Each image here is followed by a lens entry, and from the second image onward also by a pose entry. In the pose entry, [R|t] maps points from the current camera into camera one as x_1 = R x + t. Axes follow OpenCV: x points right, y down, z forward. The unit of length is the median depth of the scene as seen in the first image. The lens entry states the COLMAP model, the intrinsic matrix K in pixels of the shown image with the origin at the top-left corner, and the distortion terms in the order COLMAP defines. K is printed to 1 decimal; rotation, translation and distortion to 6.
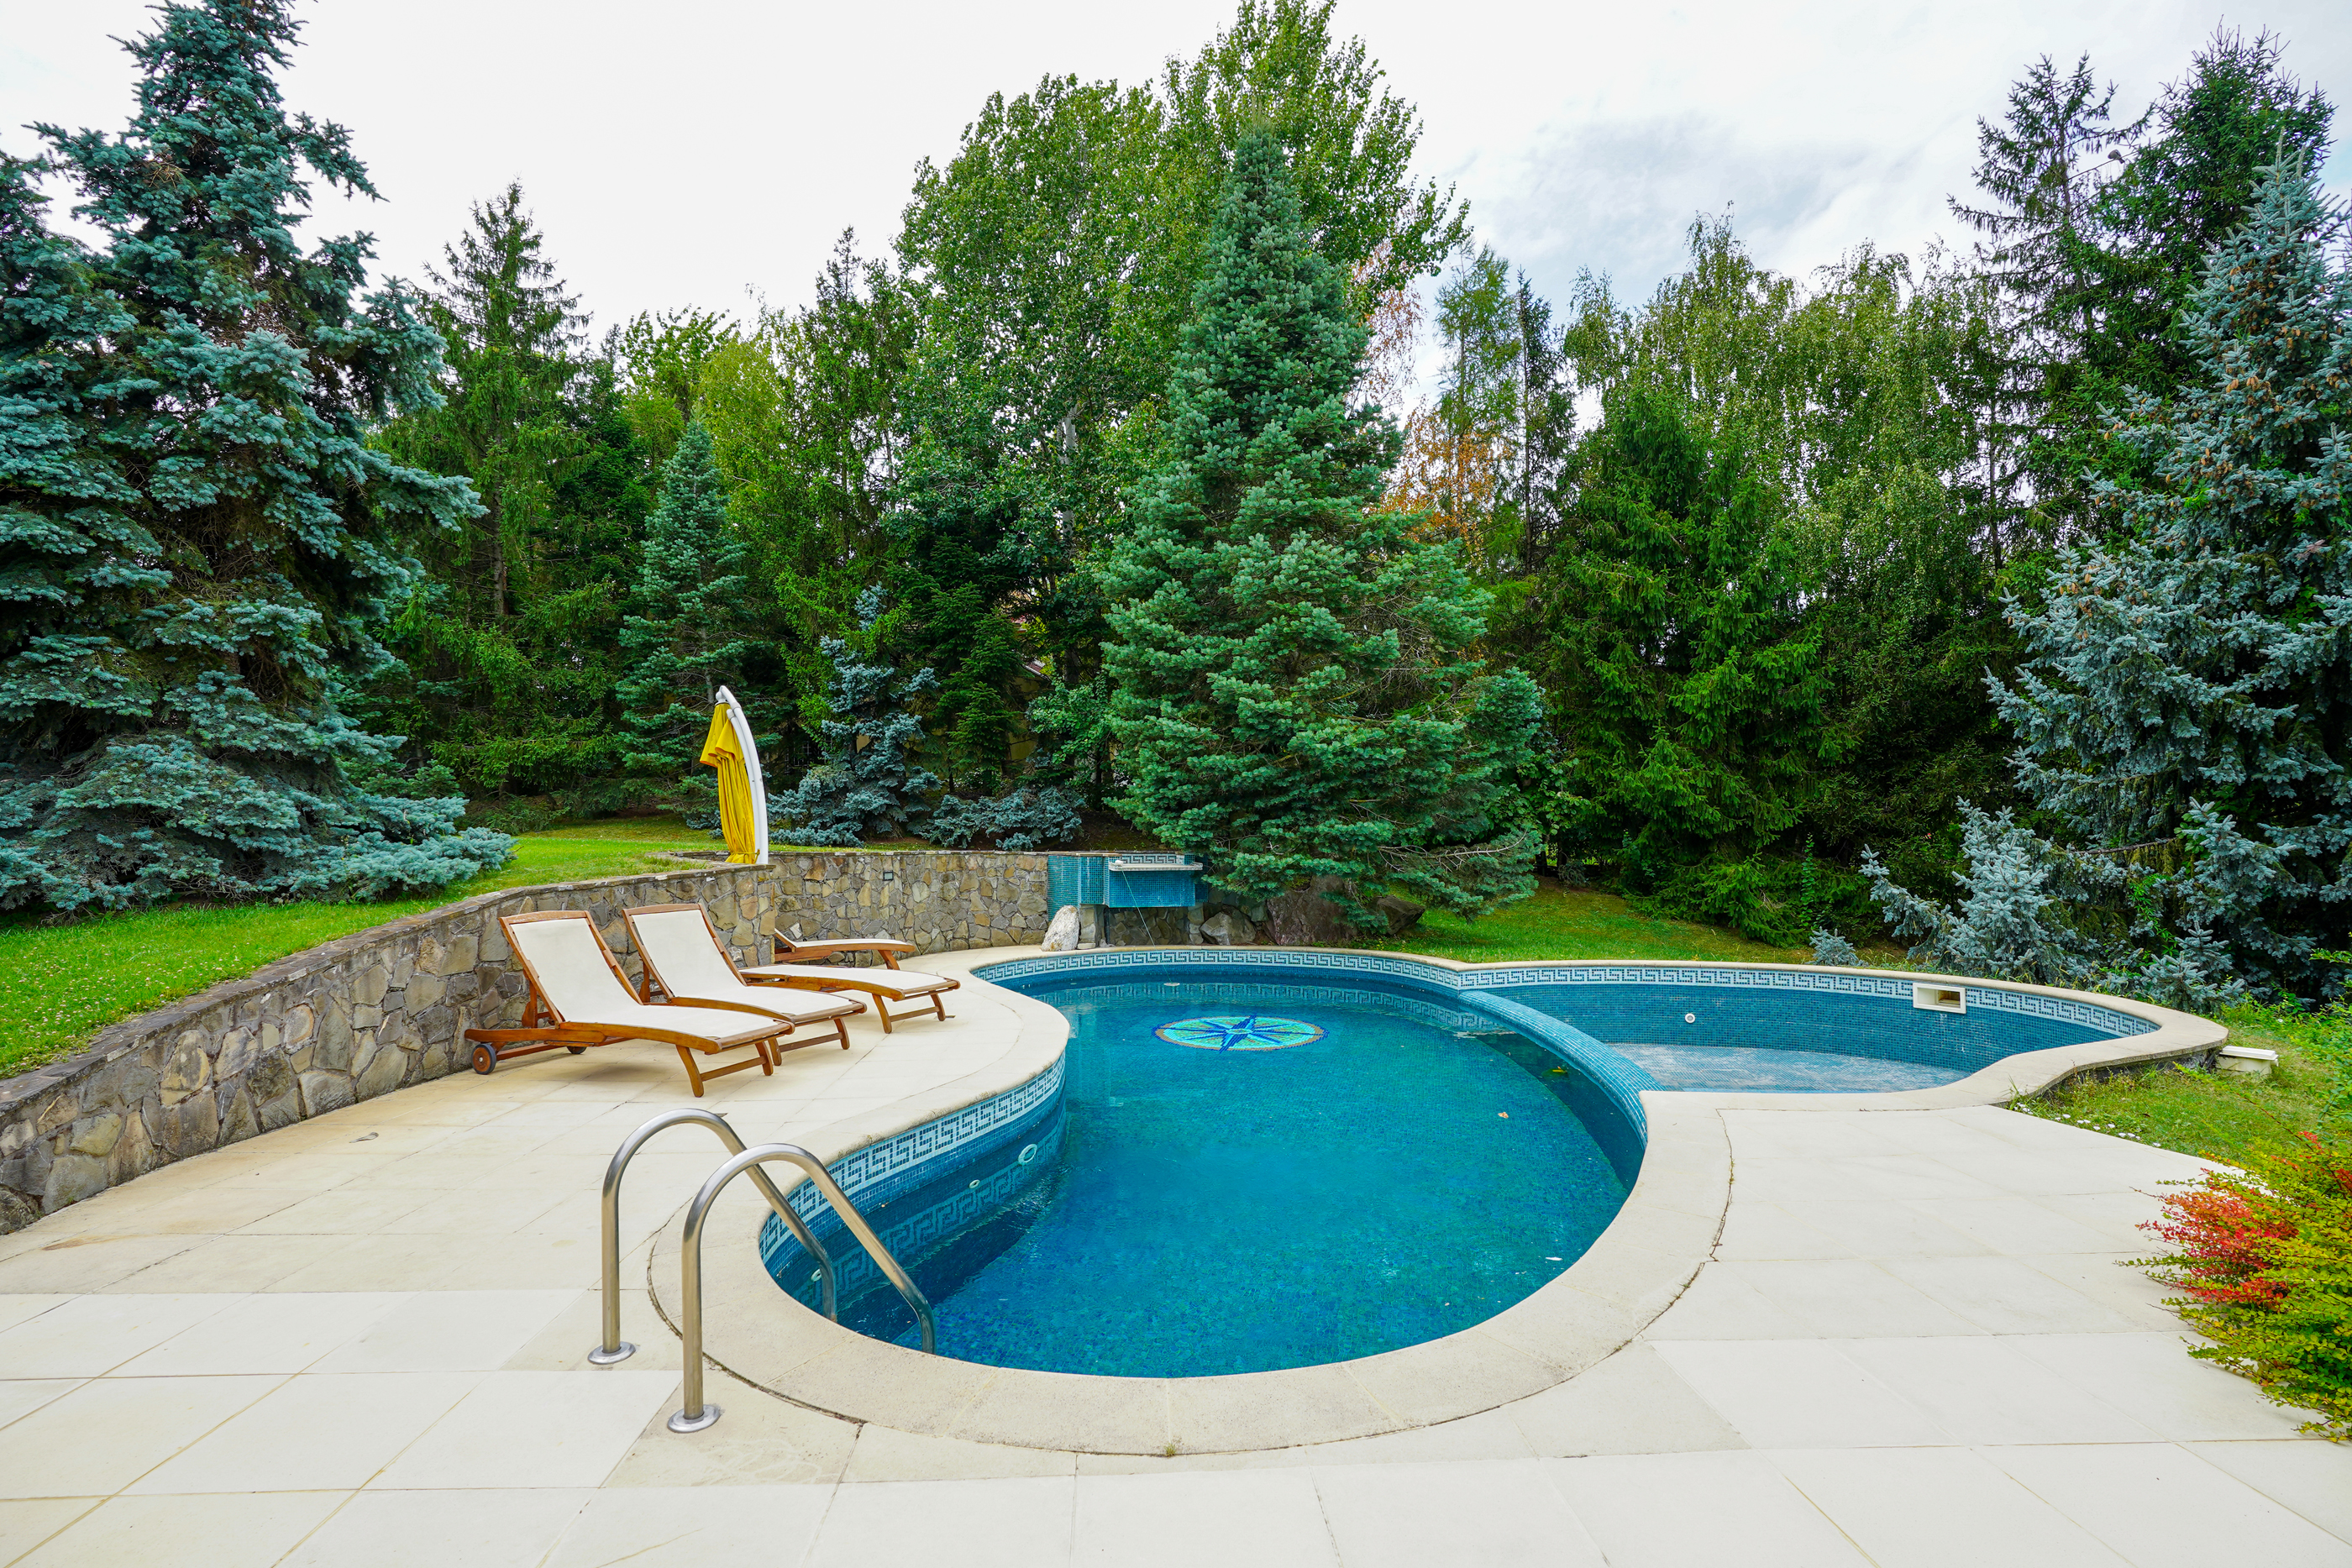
lens RADIAL K [[1137.4, 0, 1170.4], [0, 1137.4, 804.6], [0, 0, 1]] dist [-0.056460, 0.025057]
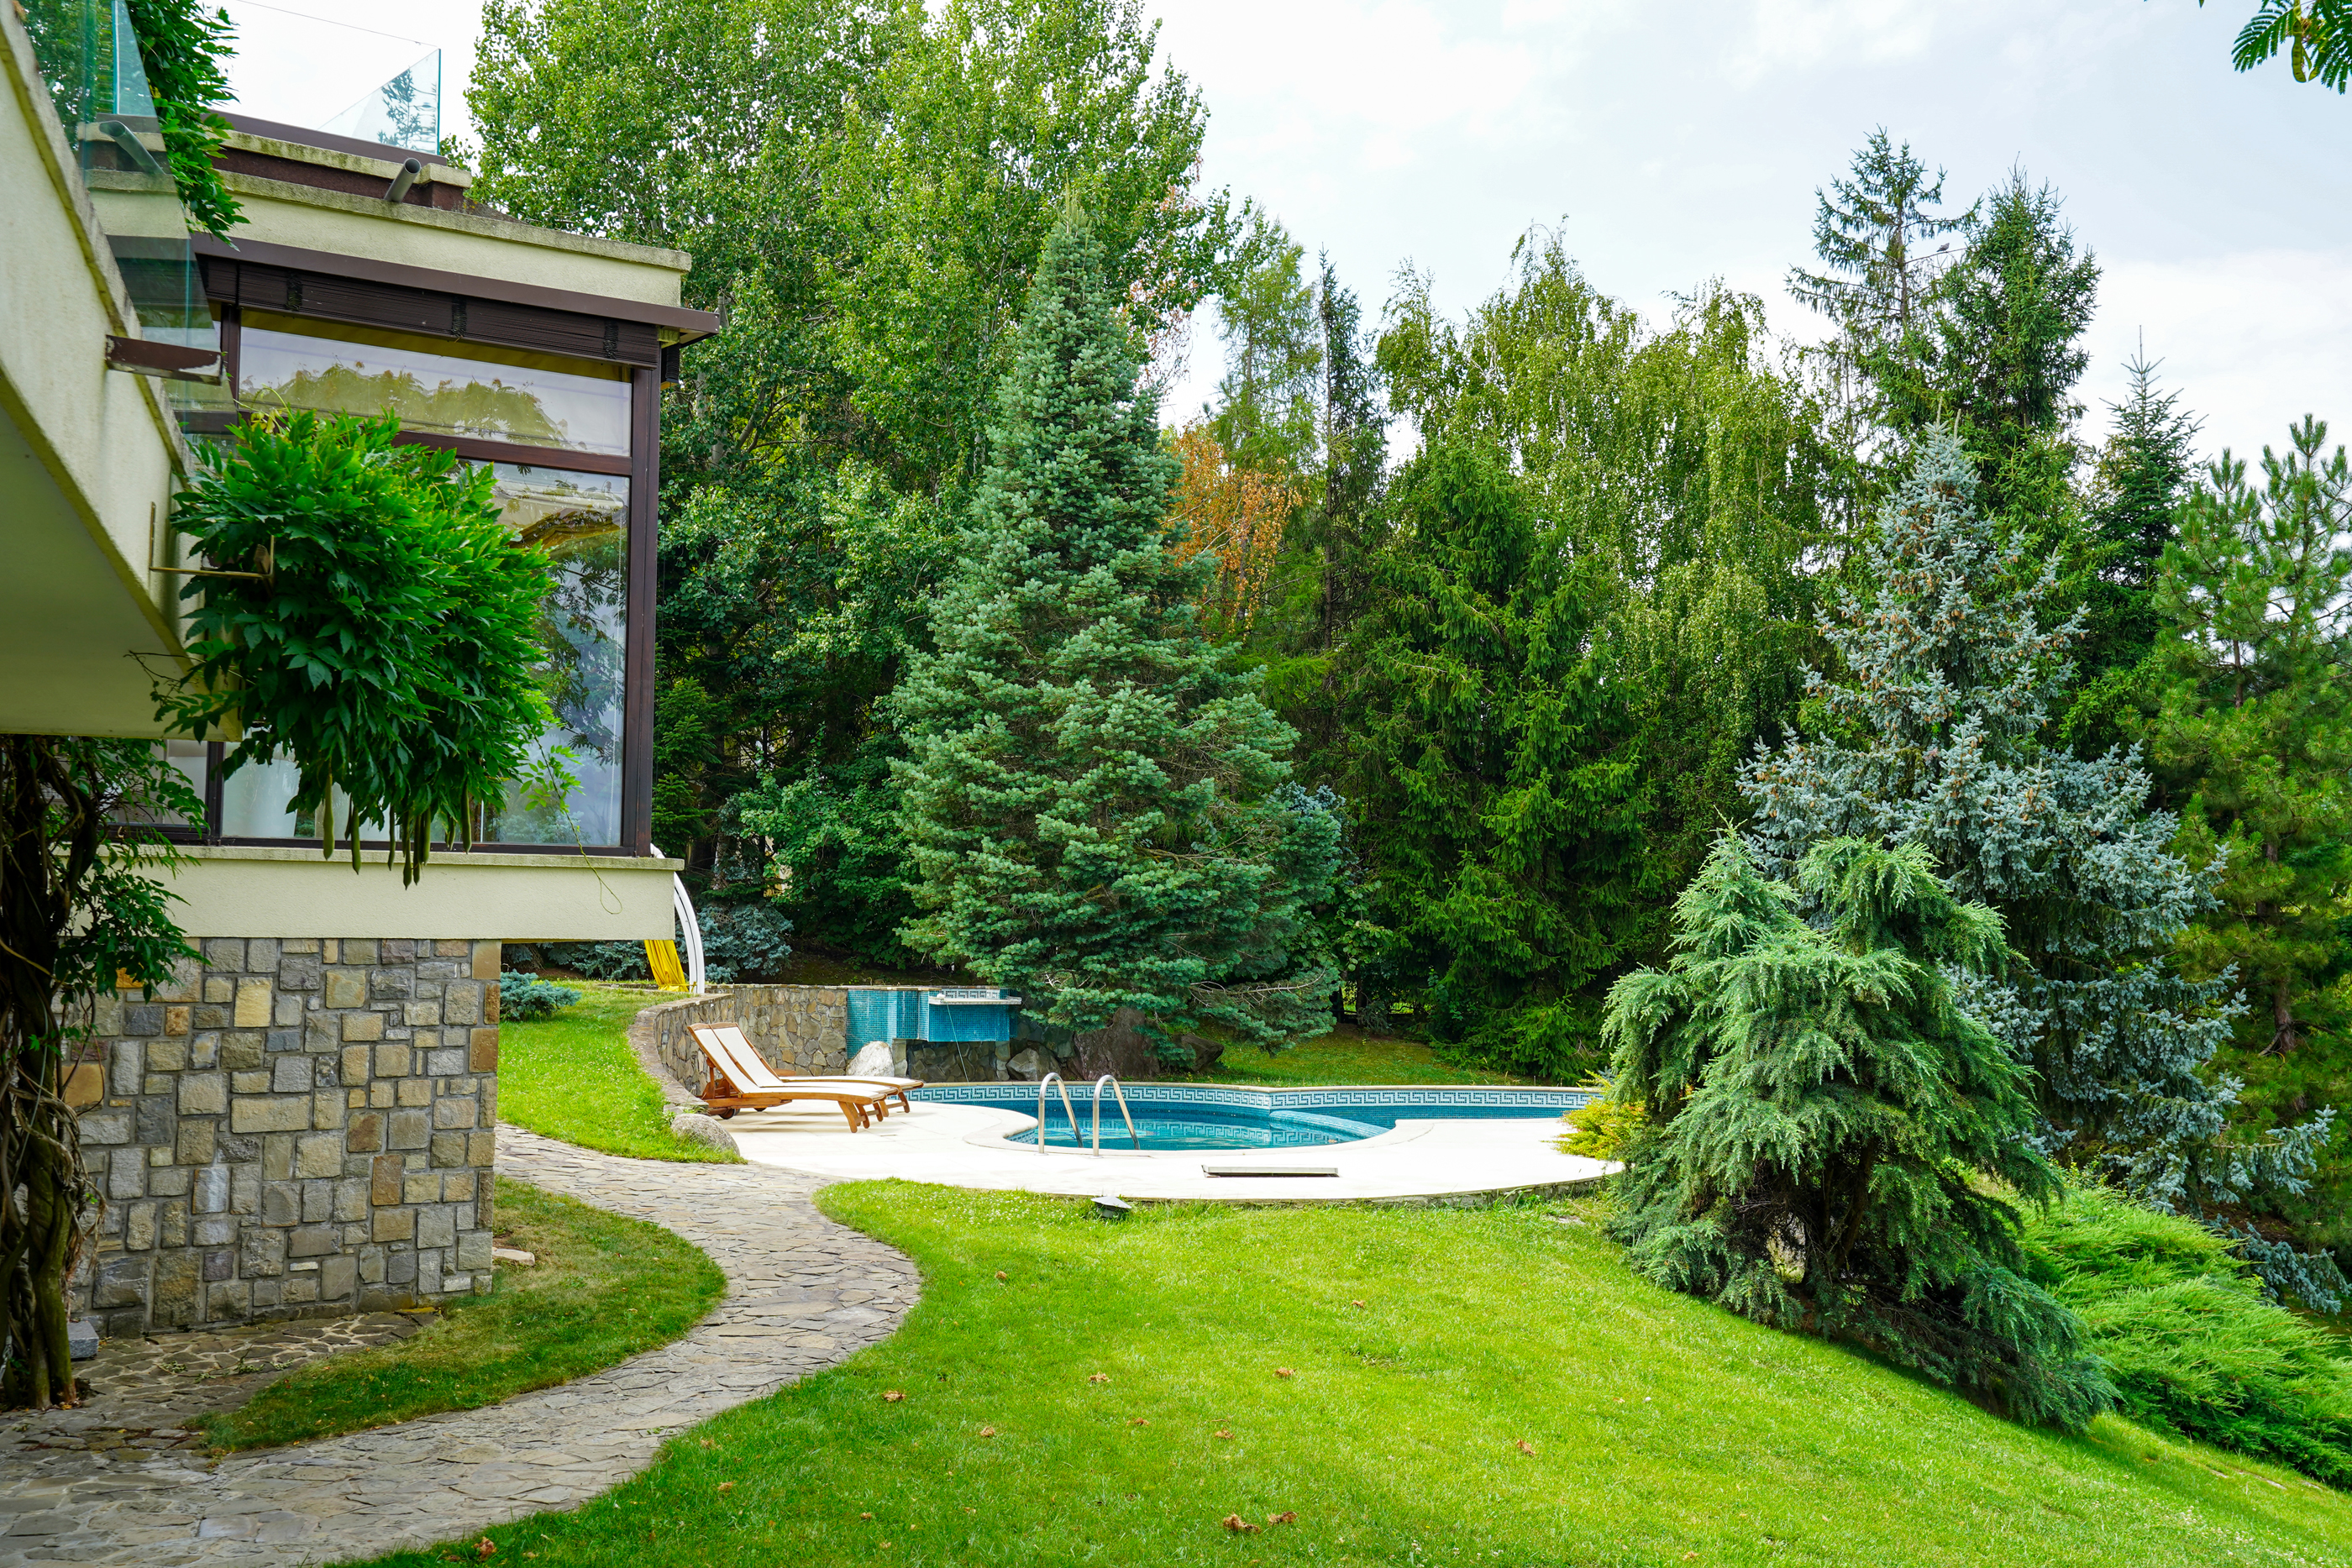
lens RADIAL K [[2266.5, 0, 1176.0], [0, 2266.5, 784.0], [0, 0, 1]] dist [0.066687, 0.003445]
pose [[0.968928, 0.028490, 0.245695, -0.323265], [-0.015707, 0.998427, -0.053830, -0.030440], [-0.246842, 0.048298, 0.967851, -0.952598]]
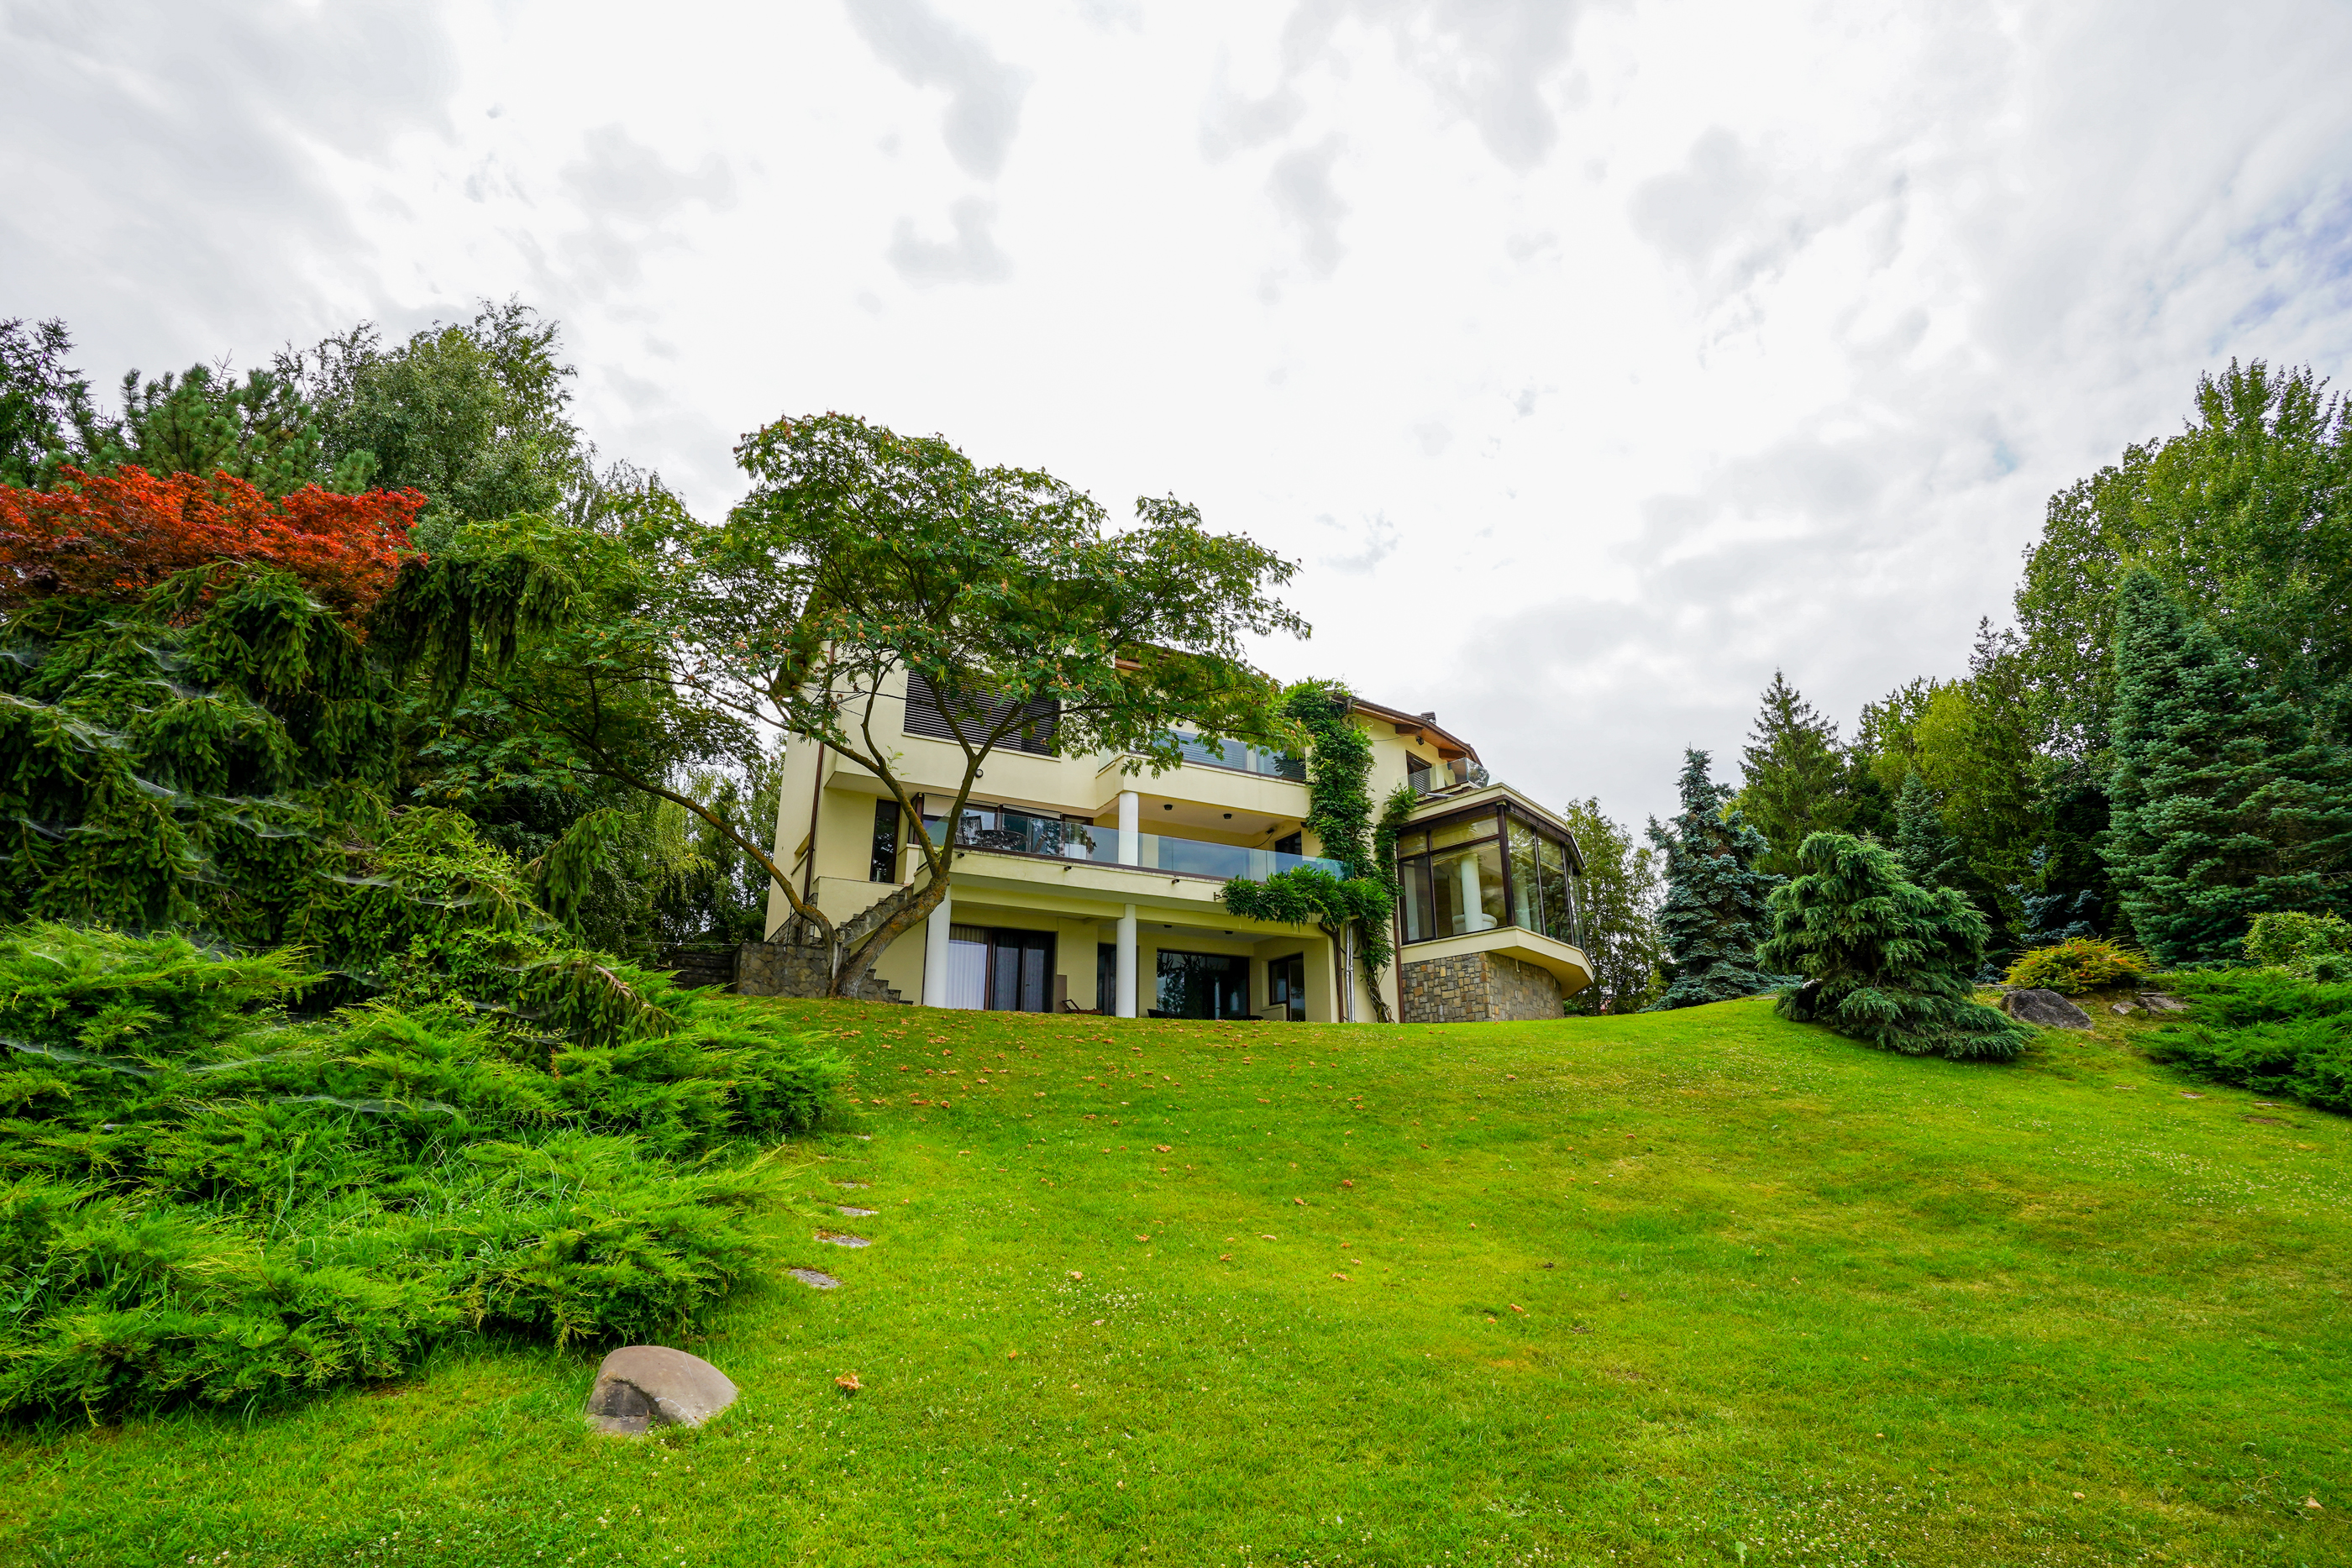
lens RADIAL K [[1059.6, 0, 1142.8], [0, 1059.6, 789.2], [0, 0, 1]] dist [-0.049755, 0.000323]
pose [[0.401270, -0.278718, -0.872524, 0.859086], [0.028730, 0.955940, -0.292152, 0.193708], [0.915509, 0.092165, 0.391598, -1.233717]]
